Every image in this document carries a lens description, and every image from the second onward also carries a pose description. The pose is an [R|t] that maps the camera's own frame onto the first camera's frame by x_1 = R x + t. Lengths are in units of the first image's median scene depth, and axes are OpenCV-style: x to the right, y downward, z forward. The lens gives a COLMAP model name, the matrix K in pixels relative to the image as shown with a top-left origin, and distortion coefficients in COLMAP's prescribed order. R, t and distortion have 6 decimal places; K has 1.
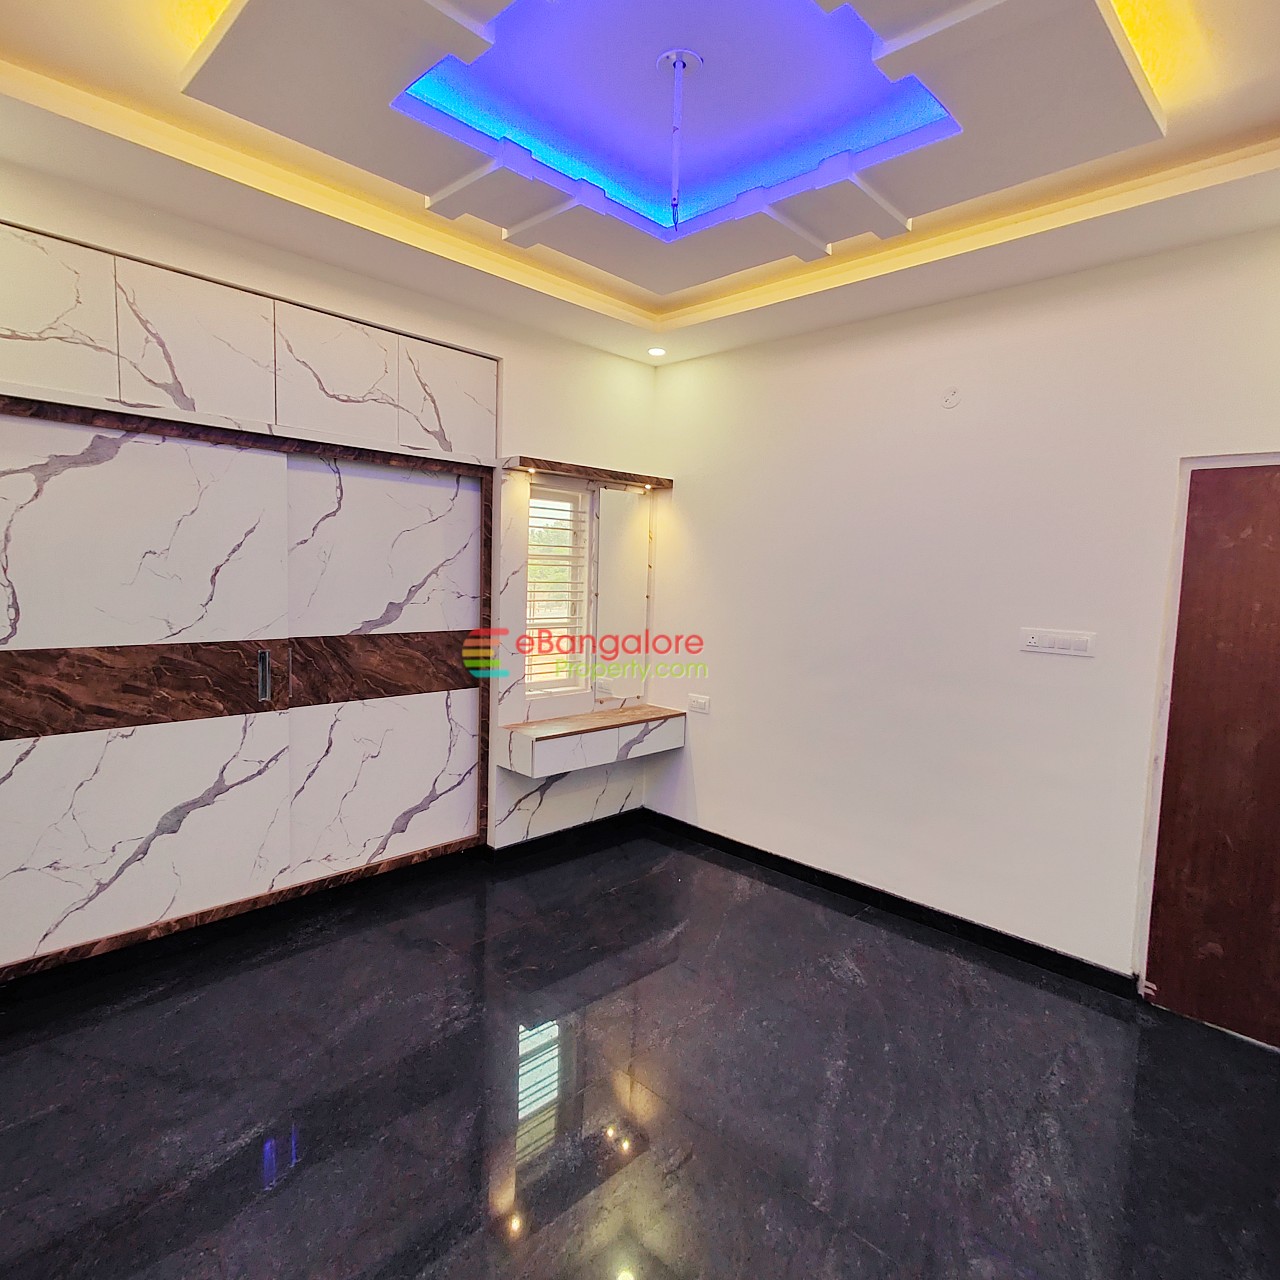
lens RADIAL K [[754.9, 0, 640.0], [0, 754.9, 640.0], [0, 0, 1]] dist [0.003214, 0.000384]
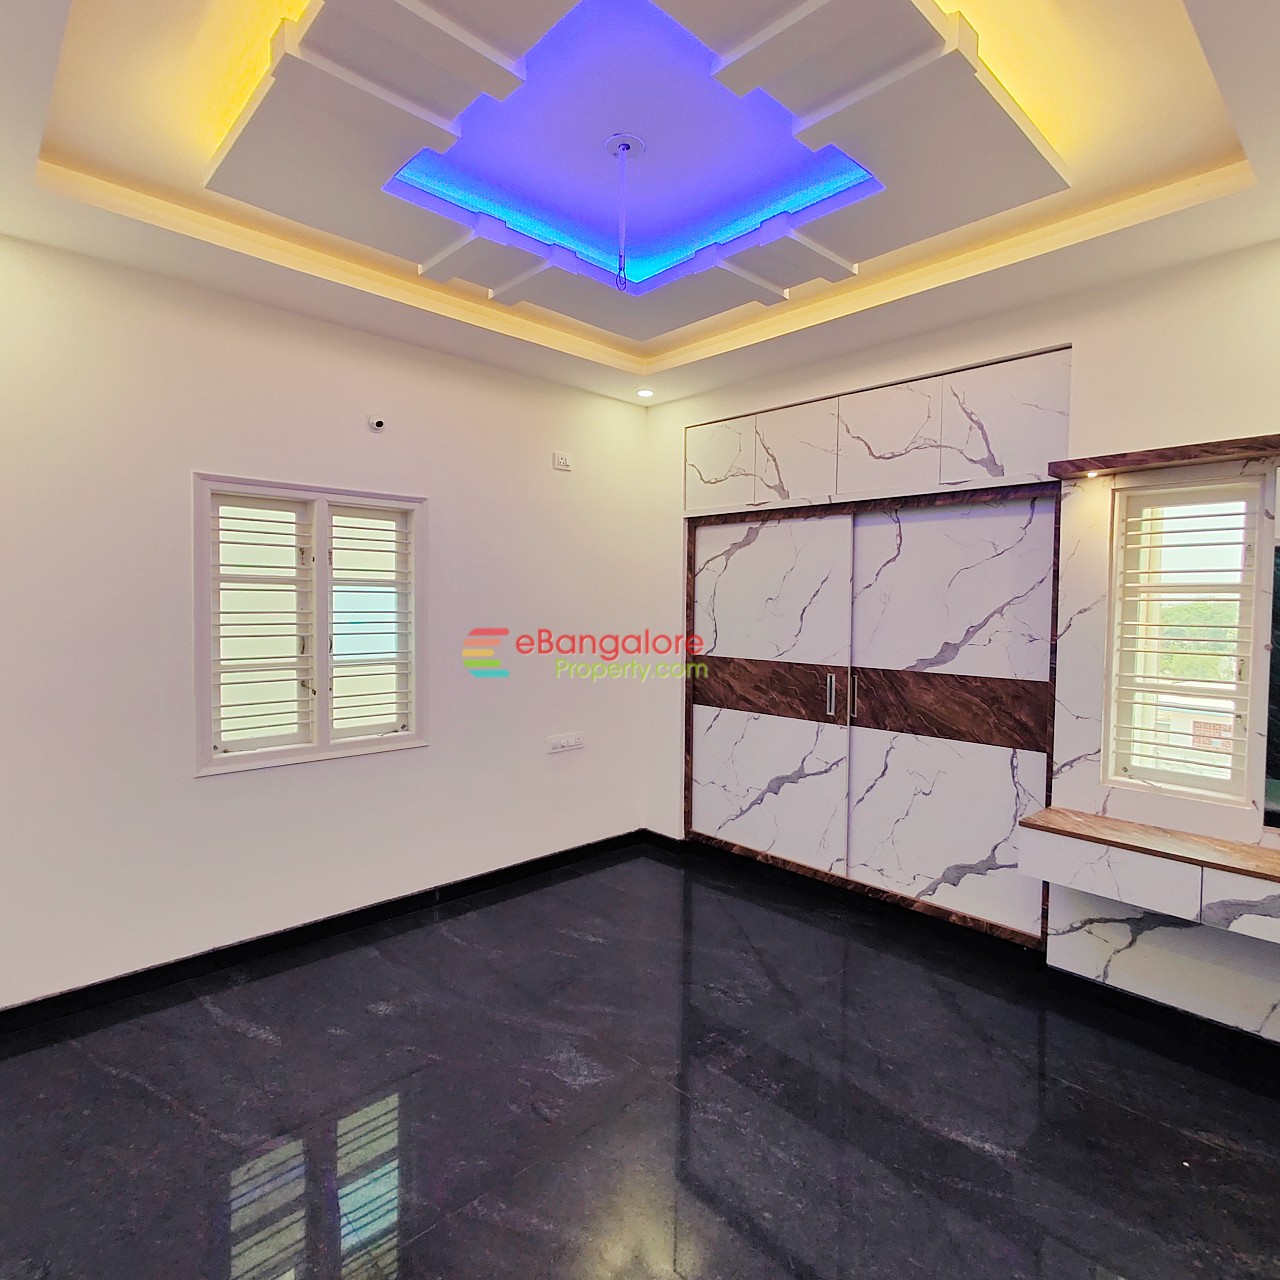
lens RADIAL K [[754.4, 0, 640.0], [0, 754.4, 640.0], [0, 0, 1]] dist [0.015473, 0.000836]
pose [[-0.046637, 0.015027, -0.998799, 0.712196], [-0.109244, 0.993813, 0.020053, -0.030358], [0.992920, 0.110048, -0.044707, 0.682279]]
